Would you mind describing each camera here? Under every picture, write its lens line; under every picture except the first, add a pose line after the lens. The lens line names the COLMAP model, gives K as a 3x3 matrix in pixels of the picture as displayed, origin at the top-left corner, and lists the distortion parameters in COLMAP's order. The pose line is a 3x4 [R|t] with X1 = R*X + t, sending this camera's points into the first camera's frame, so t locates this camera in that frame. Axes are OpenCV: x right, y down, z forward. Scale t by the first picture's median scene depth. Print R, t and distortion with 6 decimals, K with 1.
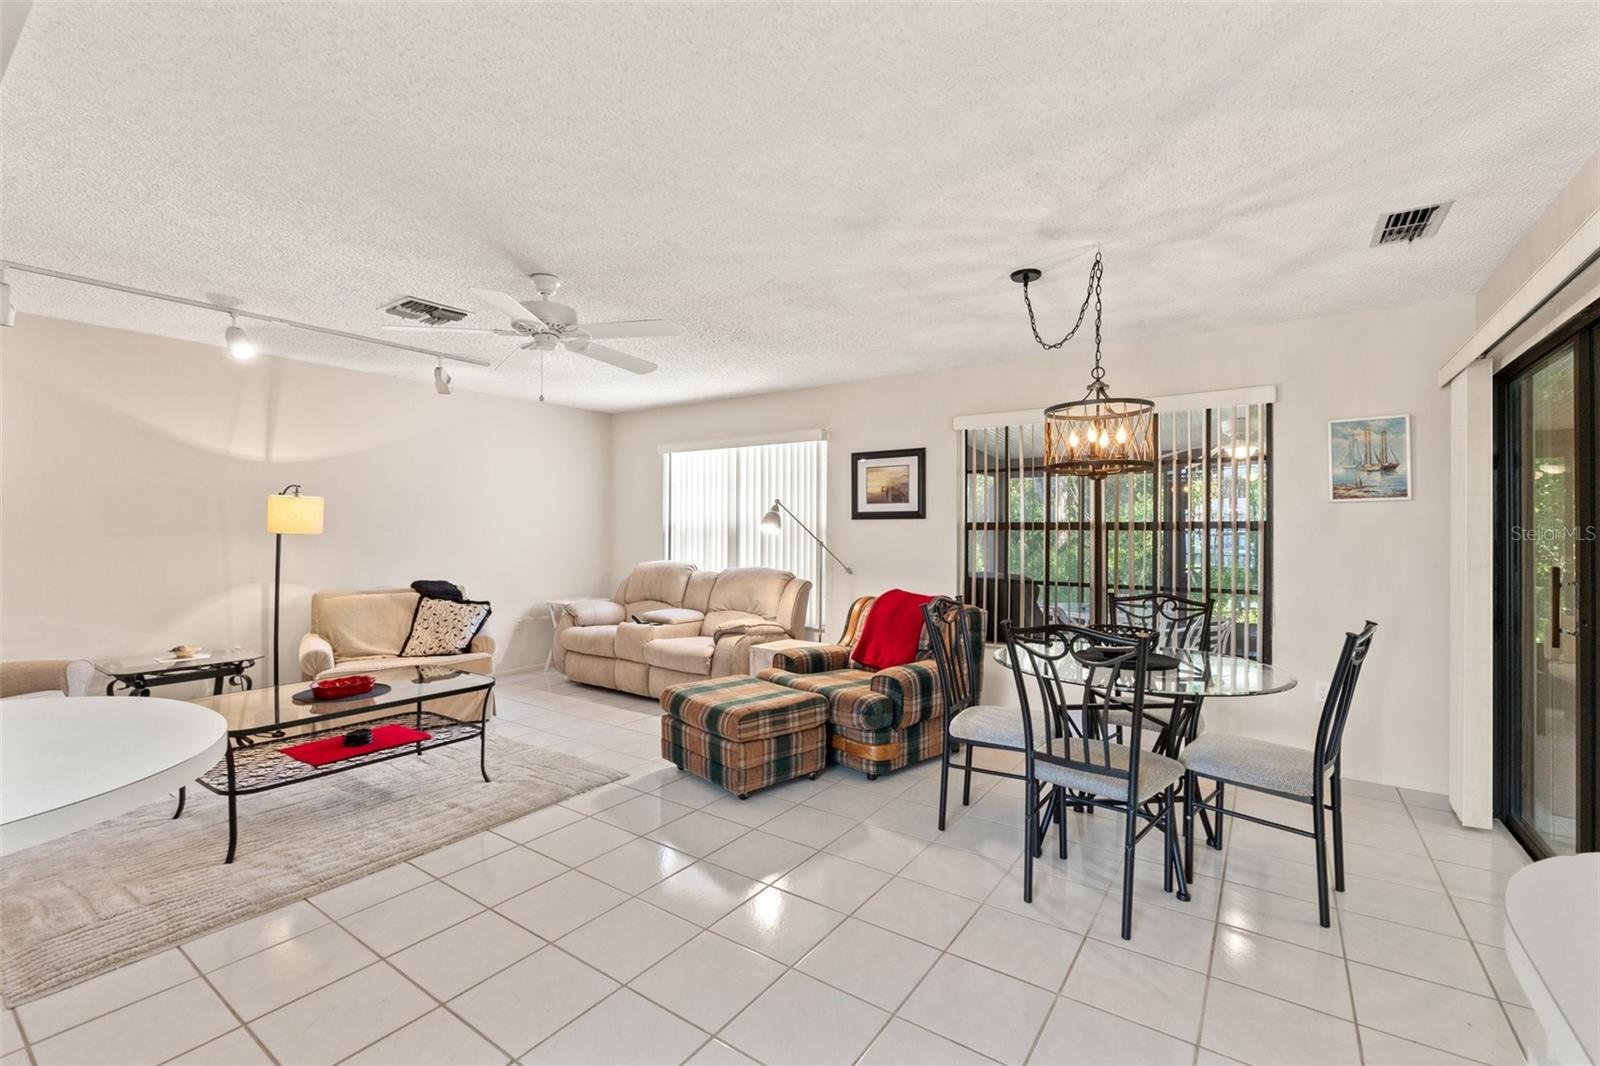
lens RADIAL K [[681.1, 0, 811.4], [0, 681.1, 530.6], [0, 0, 1]] dist [-0.007537, 0.000781]
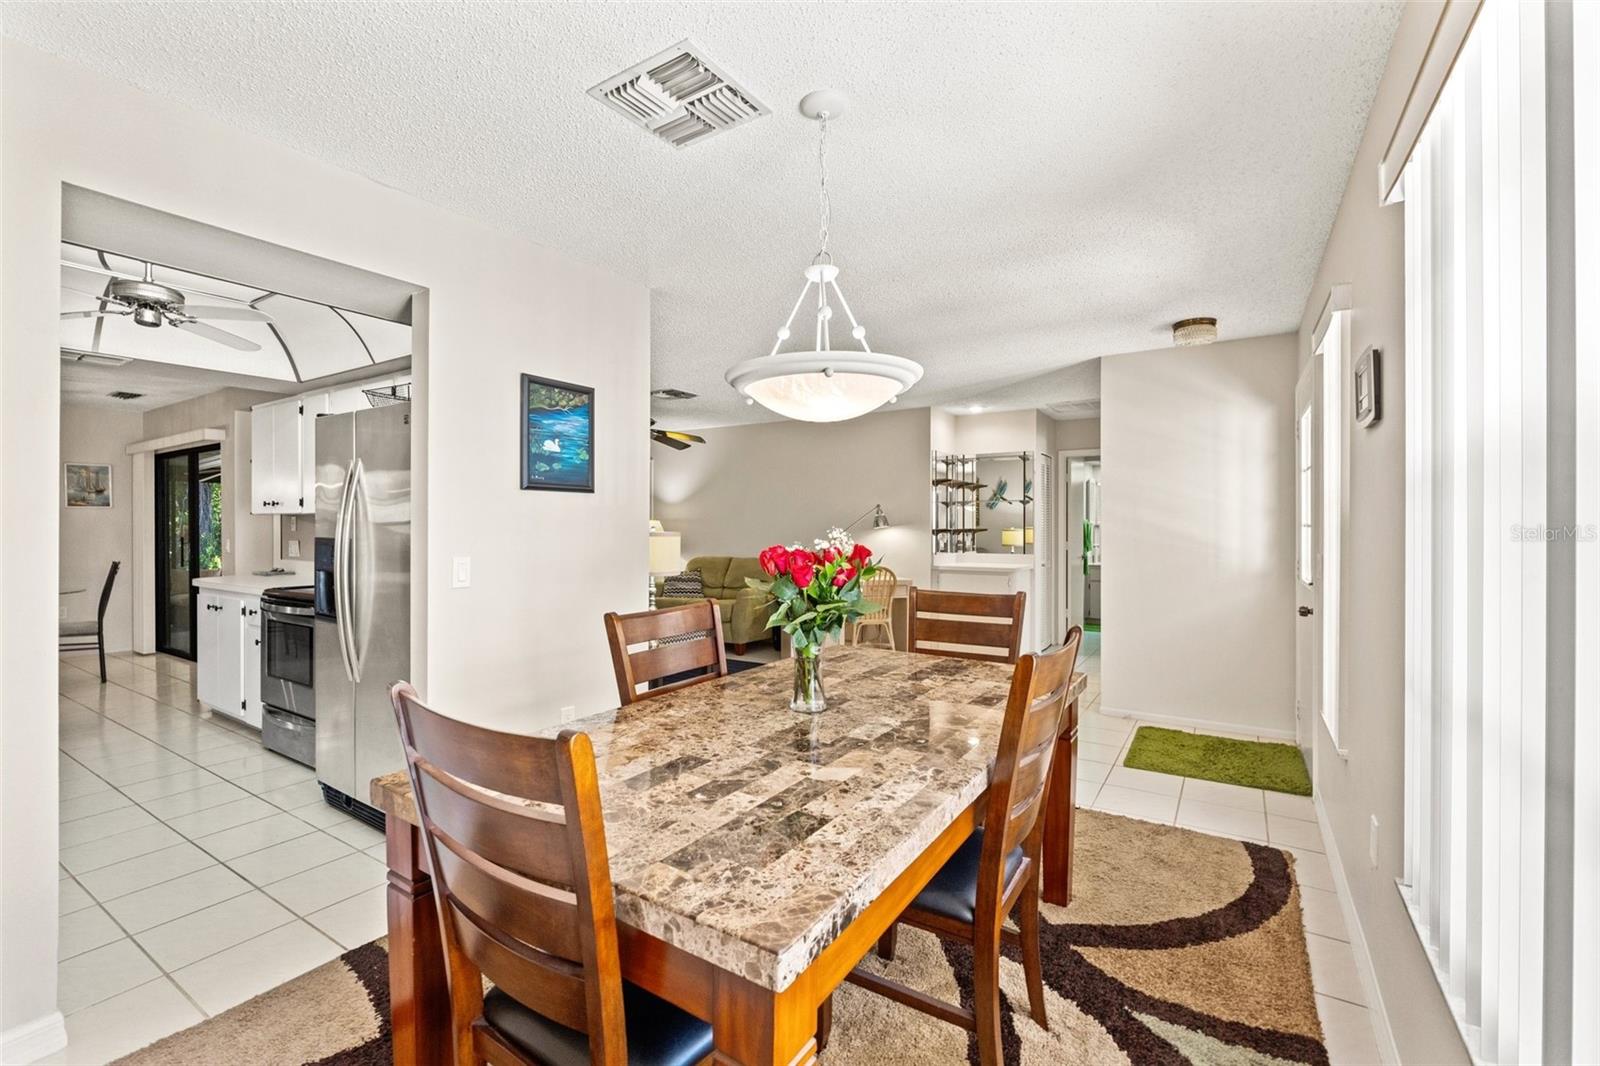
lens RADIAL K [[681.1, 0, 786.2], [0, 681.1, 527.4], [0, 0, 1]] dist [-0.007537, 0.000781]
pose [[-0.026718, -0.007659, 0.999614, -1.056553], [-0.003199, 0.999966, 0.007577, -0.008537], [-0.999638, -0.002995, -0.026741, -0.851346]]
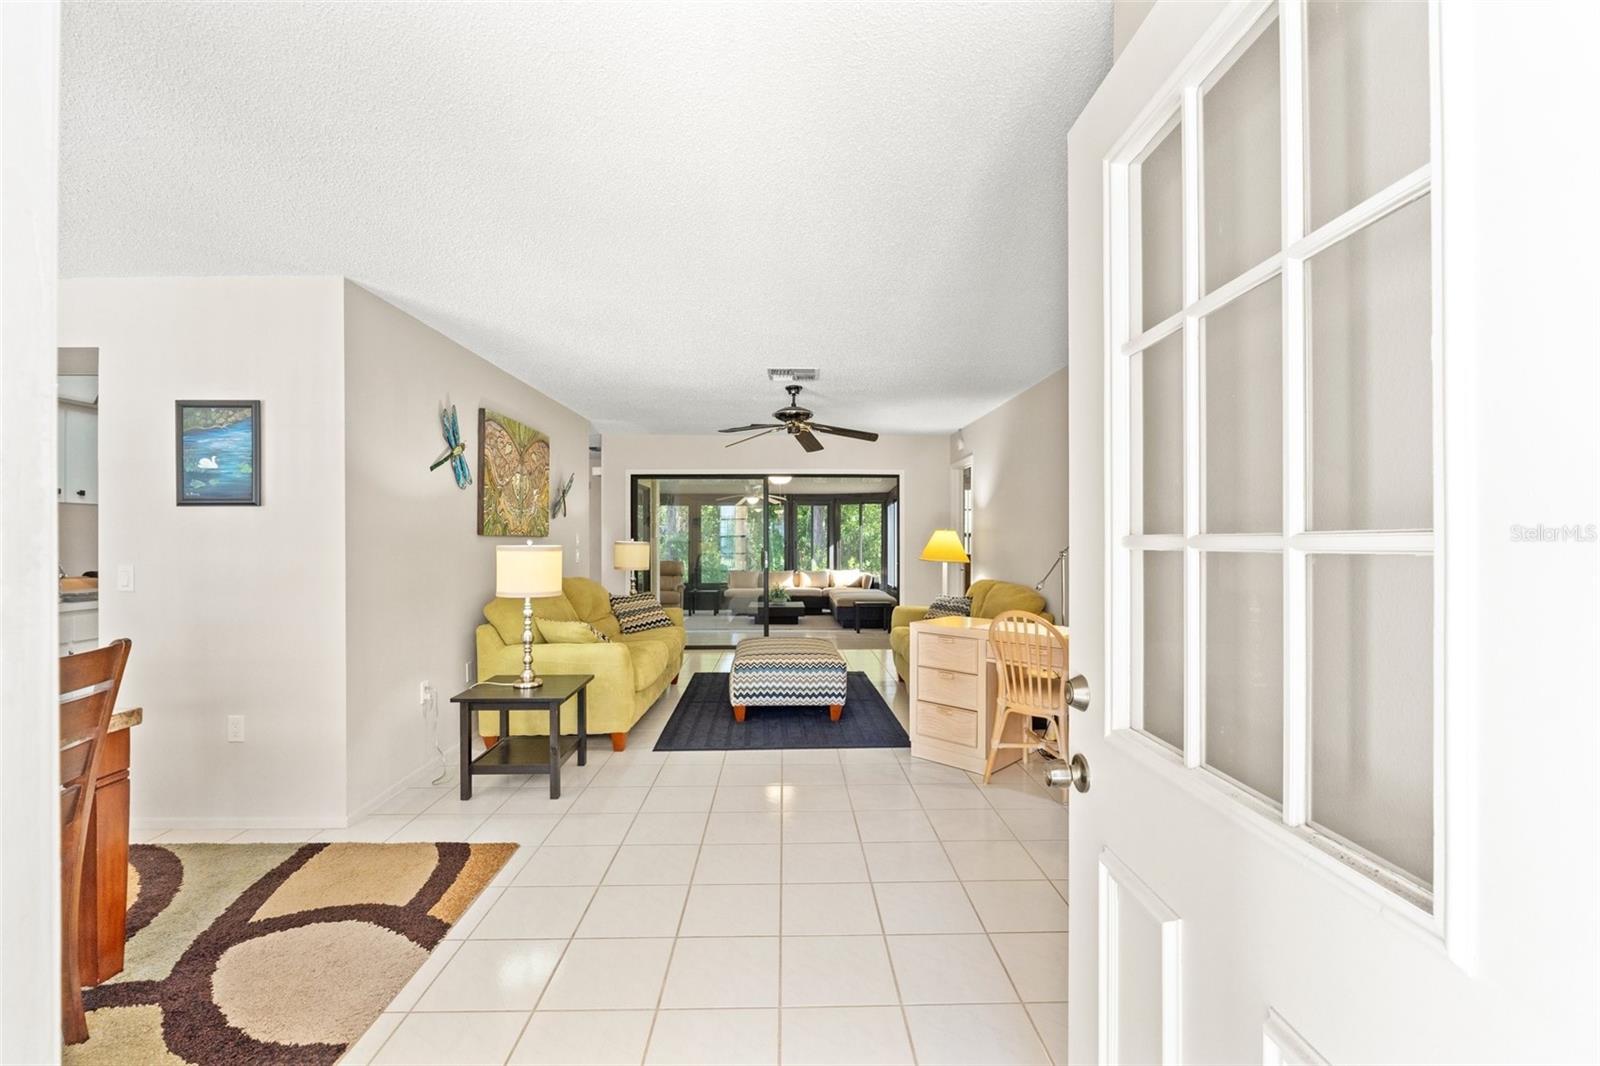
lens RADIAL K [[681.1, 0, 796.6], [0, 681.1, 540.3], [0, 0, 1]] dist [-0.007537, 0.000781]
pose [[0.807435, -0.007763, 0.589905, -0.226112], [0.002730, 0.999952, 0.009422, -0.007808], [-0.589950, -0.005997, 0.807418, -1.640539]]
